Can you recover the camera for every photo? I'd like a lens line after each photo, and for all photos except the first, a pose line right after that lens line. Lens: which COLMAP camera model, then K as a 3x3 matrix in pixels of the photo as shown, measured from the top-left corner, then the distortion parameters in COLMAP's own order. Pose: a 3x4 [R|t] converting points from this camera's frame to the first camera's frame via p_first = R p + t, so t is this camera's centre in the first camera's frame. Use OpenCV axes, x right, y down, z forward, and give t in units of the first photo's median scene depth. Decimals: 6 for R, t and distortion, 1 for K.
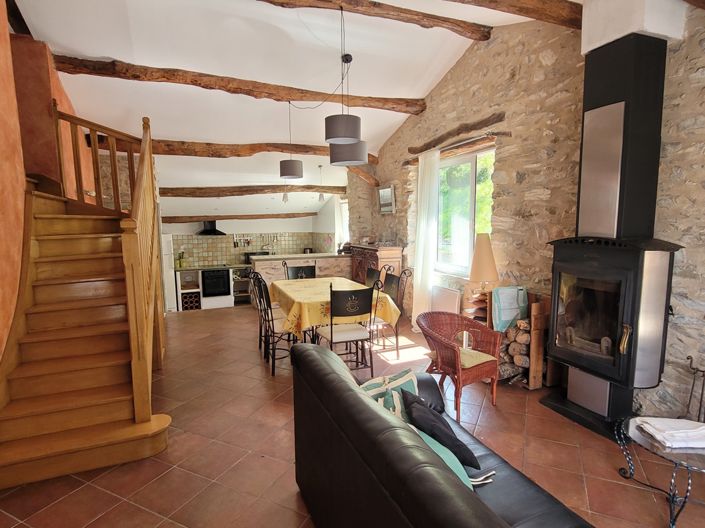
lens RADIAL K [[390.8, 0, 350.7], [0, 390.8, 265.1], [0, 0, 1]] dist [0.000890, 0.000033]
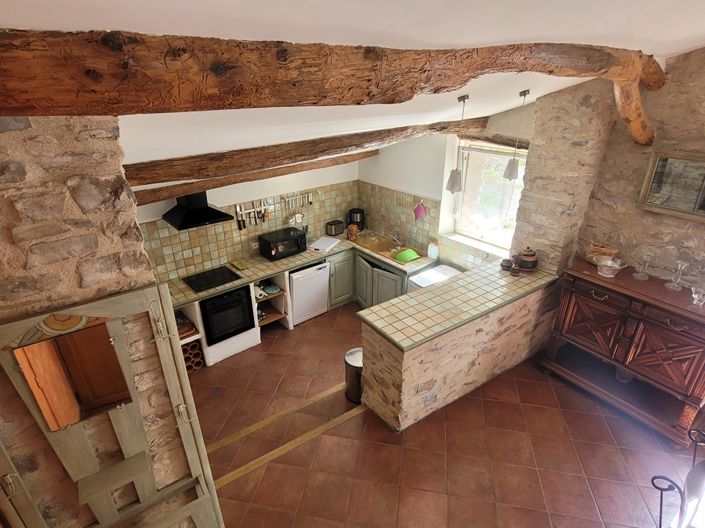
lens RADIAL K [[390.8, 0, 354.2], [0, 390.8, 262.8], [0, 0, 1]] dist [0.000890, 0.000033]
pose [[0.966654, -0.102953, 0.234479, -0.290680], [0.023520, 0.947451, 0.319036, -0.174880], [-0.255003, -0.302883, 0.918279, 0.493656]]
